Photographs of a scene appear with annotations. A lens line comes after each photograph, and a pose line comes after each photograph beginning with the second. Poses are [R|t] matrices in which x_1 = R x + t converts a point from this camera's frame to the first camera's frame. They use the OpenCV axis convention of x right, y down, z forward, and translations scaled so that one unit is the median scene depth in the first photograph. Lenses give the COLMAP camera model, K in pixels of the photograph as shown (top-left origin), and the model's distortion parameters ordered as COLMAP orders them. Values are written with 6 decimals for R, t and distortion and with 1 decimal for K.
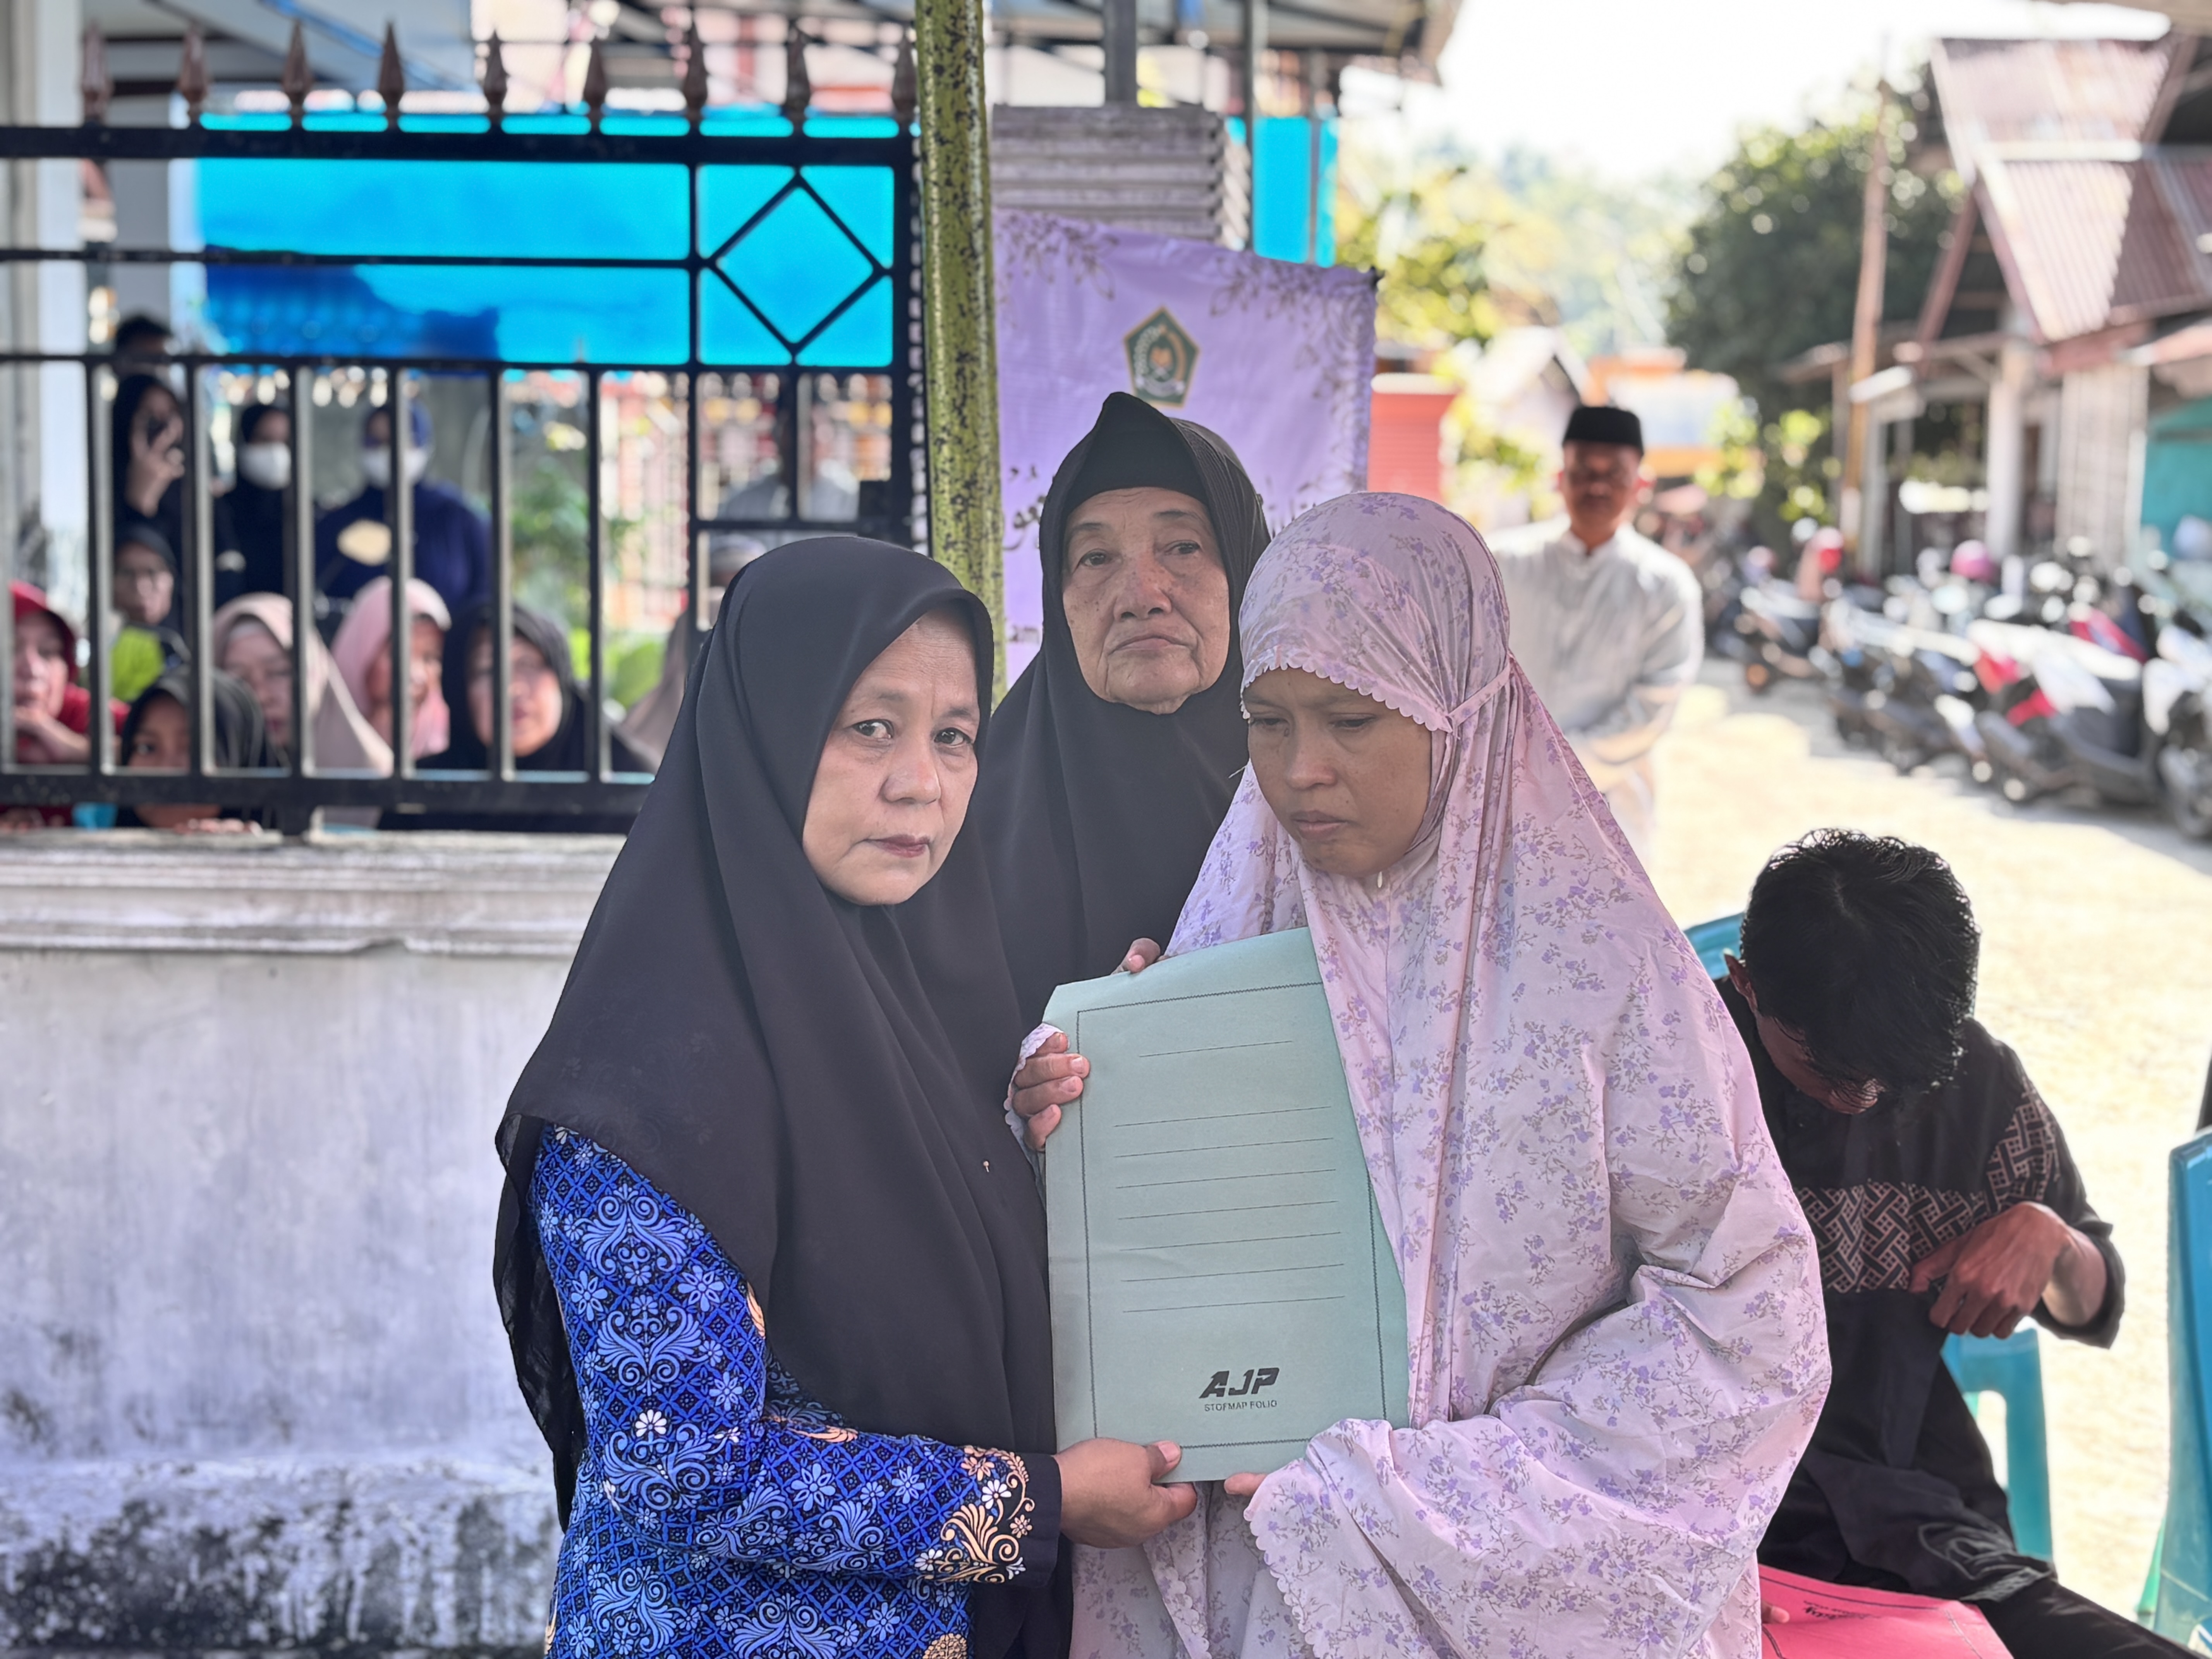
lens RADIAL K [[3243.4, 0, 1100.3], [0, 3243.4, 807.3], [0, 0, 1]] dist [0.314611, -1.309242]
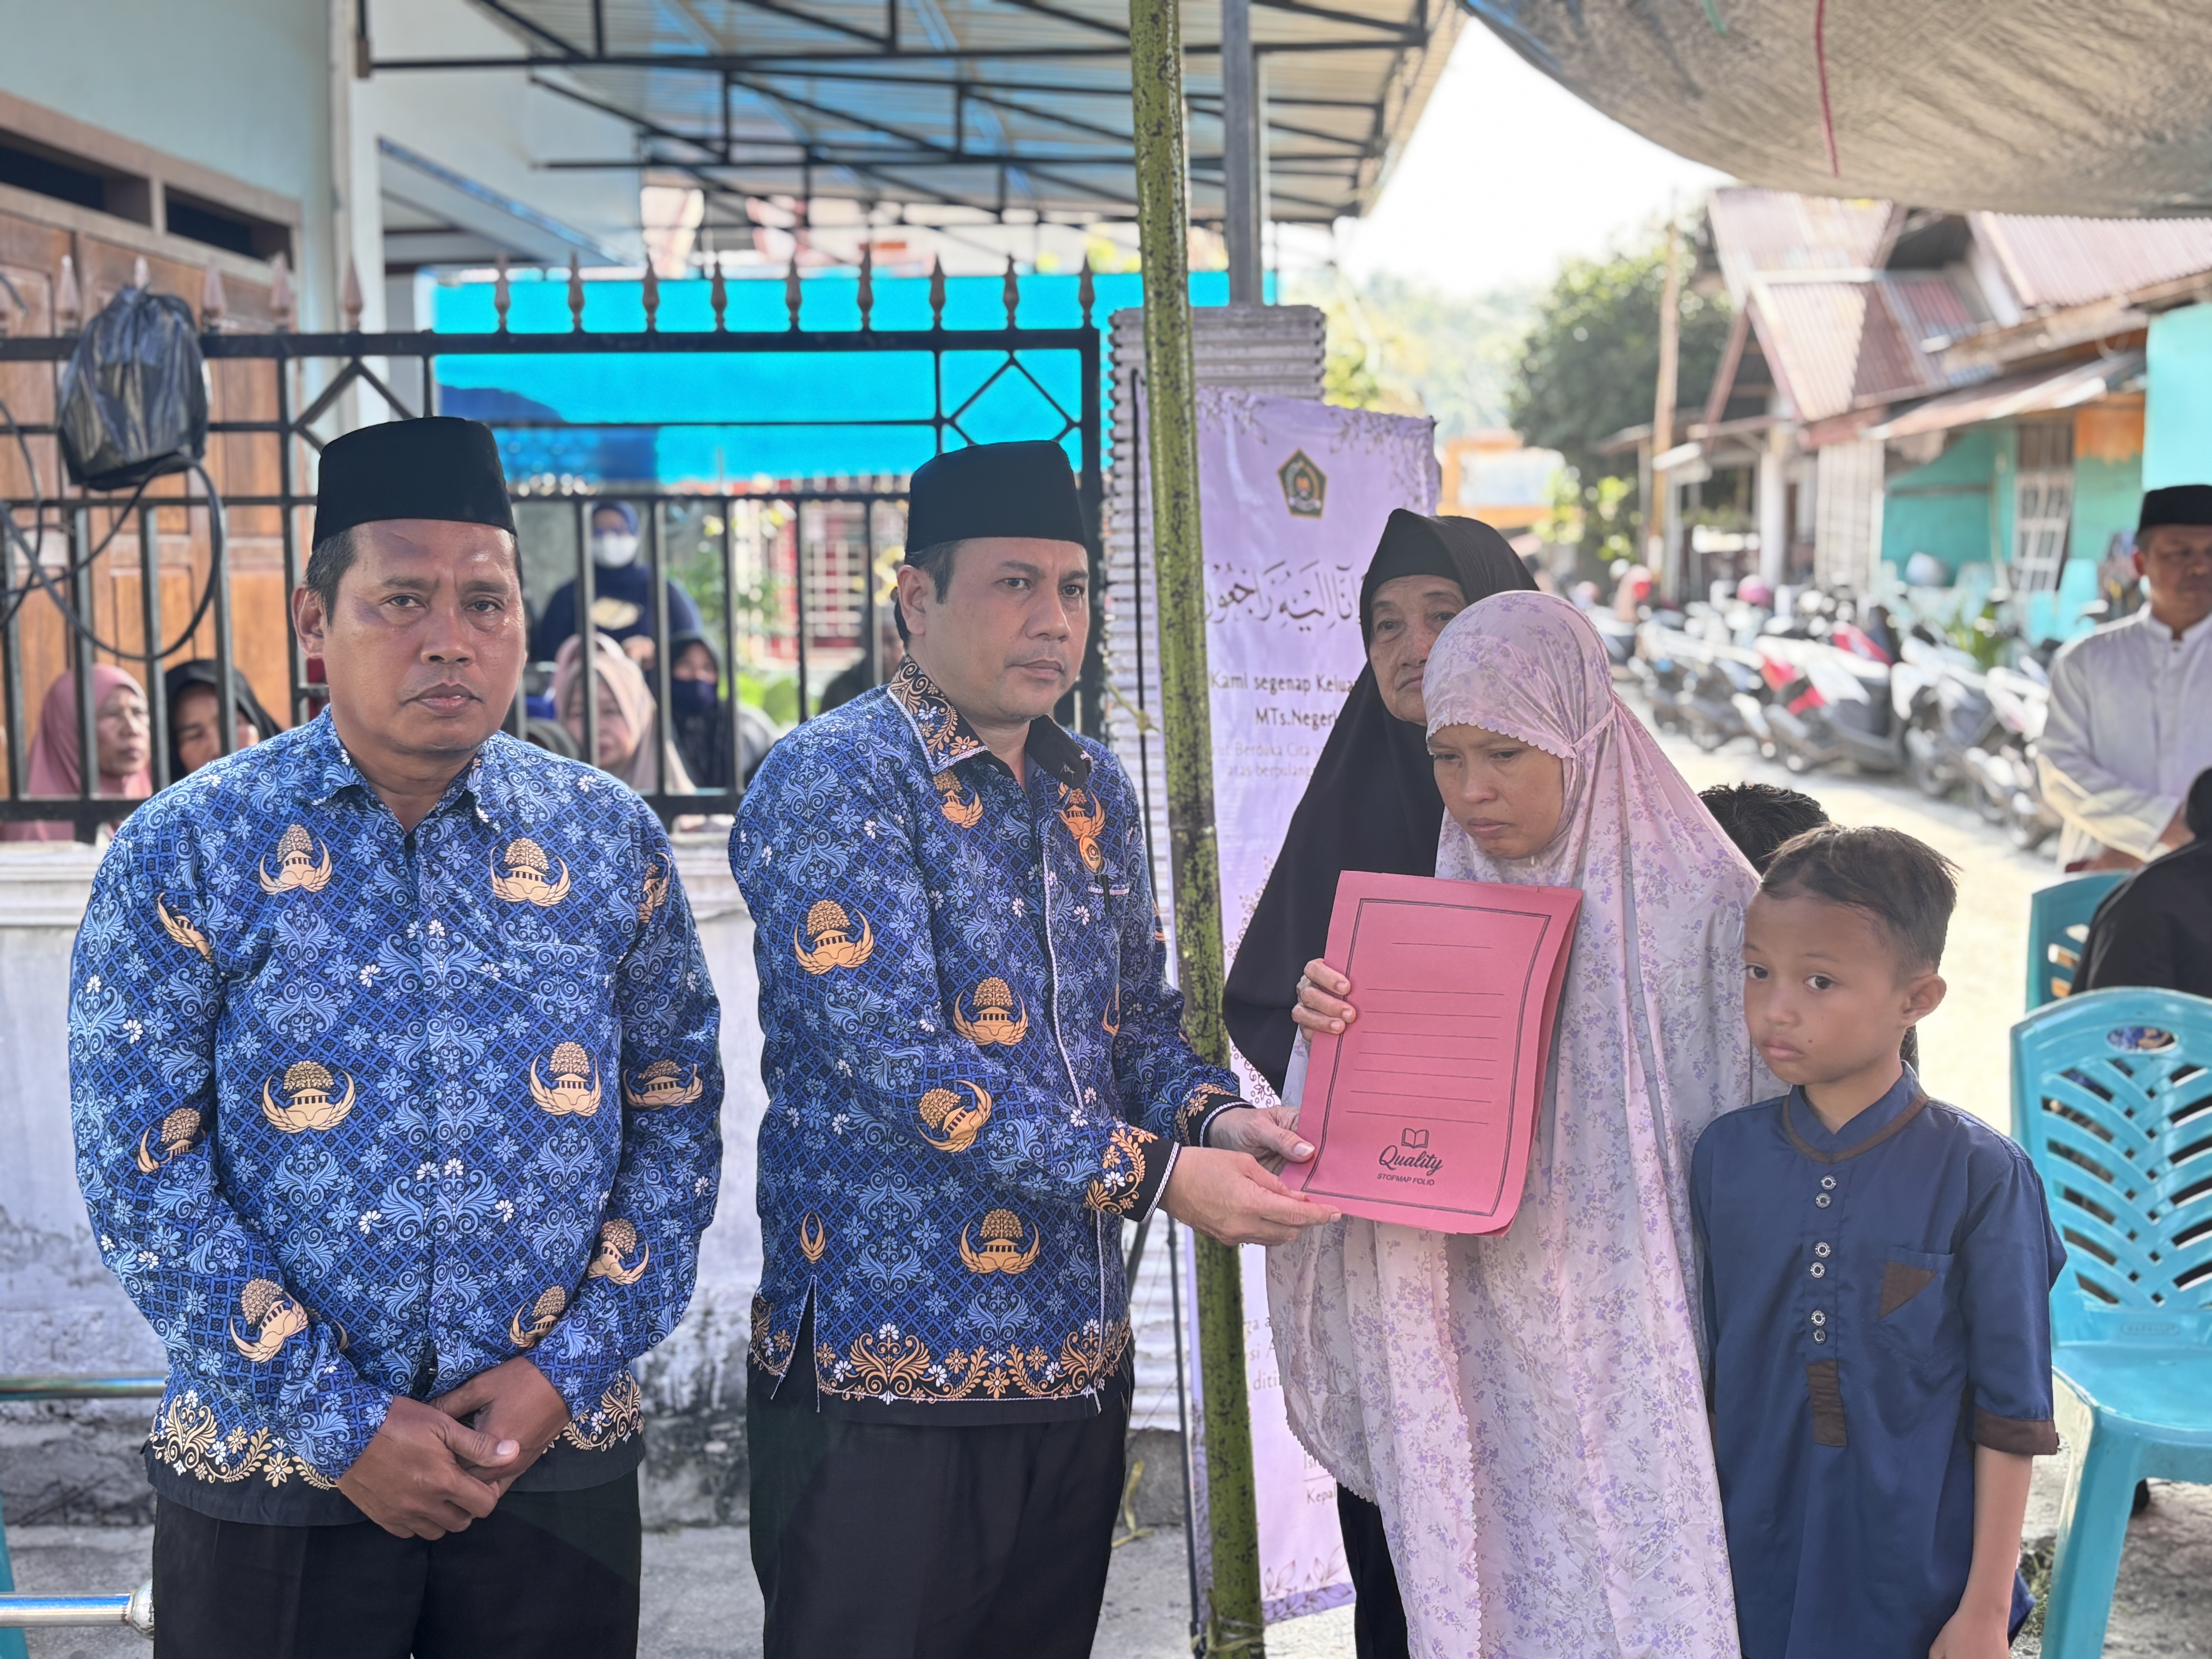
lens RADIAL K [[2551.1, 0, 1104.9], [0, 2551.1, 838.2], [0, 0, 1]] dist [0.151894, -0.354280]
pose [[0.999311, -0.024594, 0.027804, -0.087852], [0.024011, 0.999488, 0.021130, -0.009900], [-0.028310, -0.020448, 0.999390, -0.096091]]
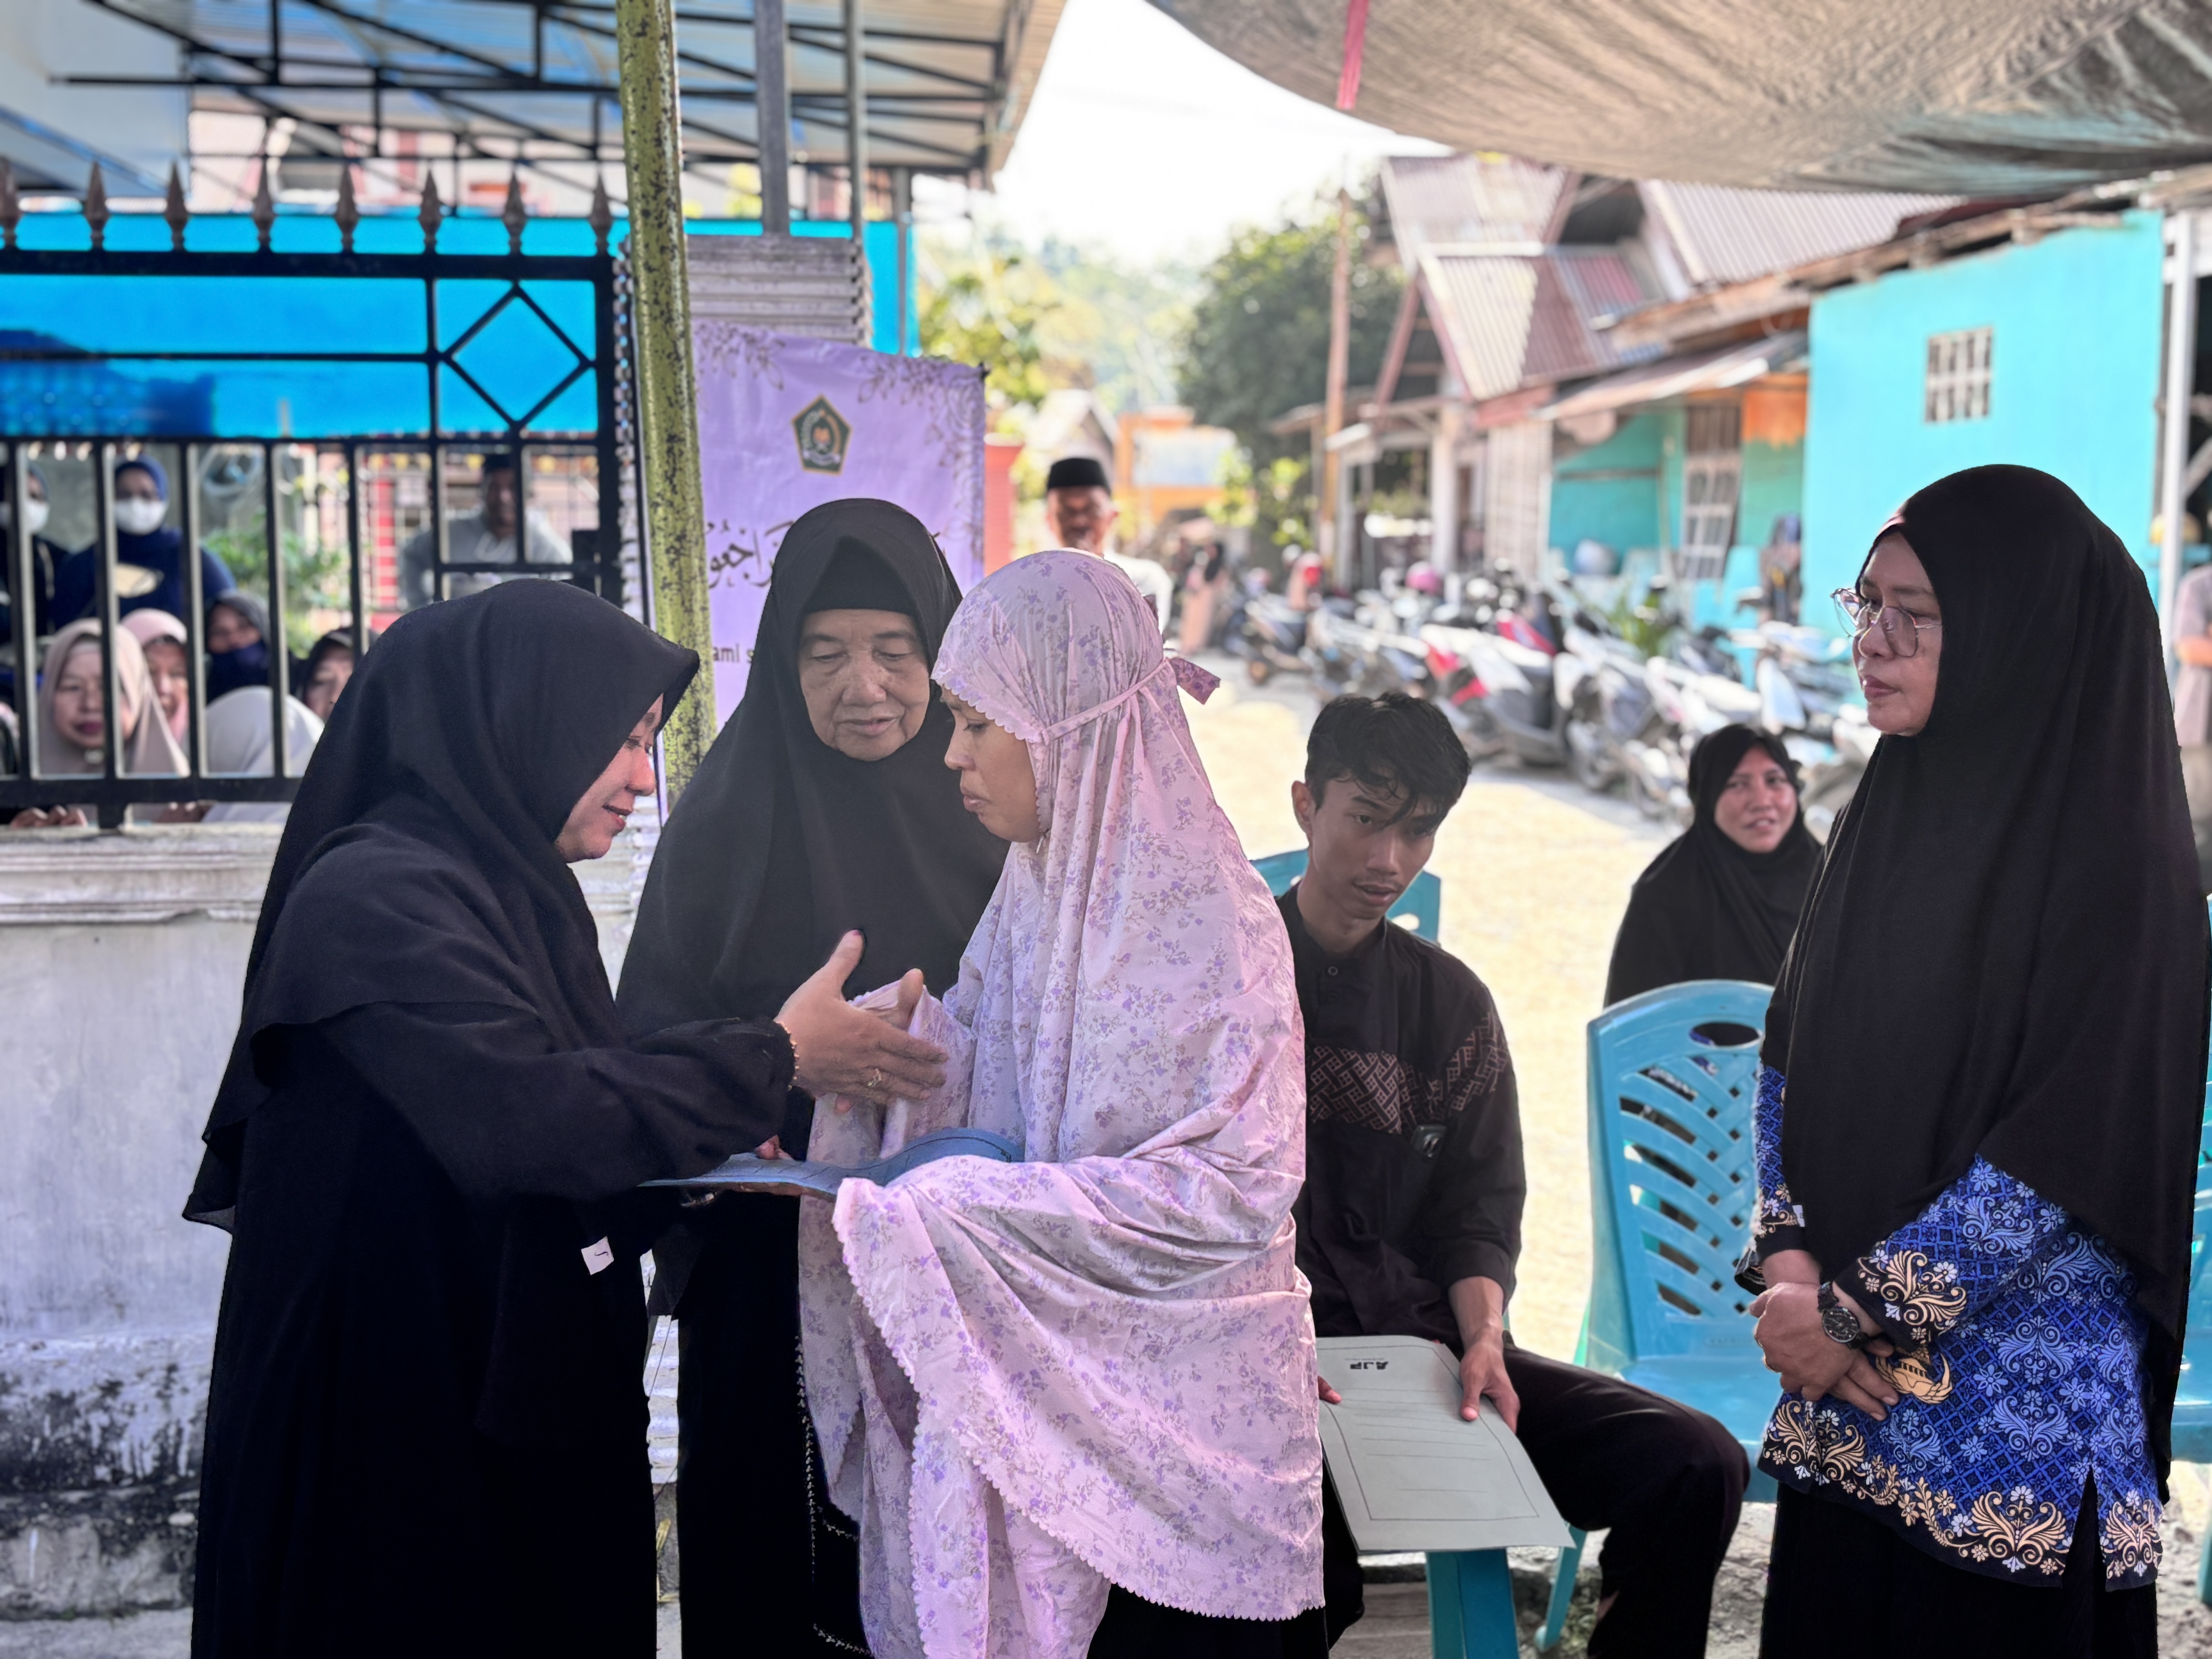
lens RADIAL K [[2704.7, 0, 1106.0], [0, 2704.7, 829.5], [0, 0, 1]] dist [0.256793, -0.800290]
pose [[0.989434, -0.027049, 0.142438, -0.024688], [0.024584, 0.999517, 0.019036, -0.001044], [-0.142884, -0.015333, 0.989621, -0.067392]]
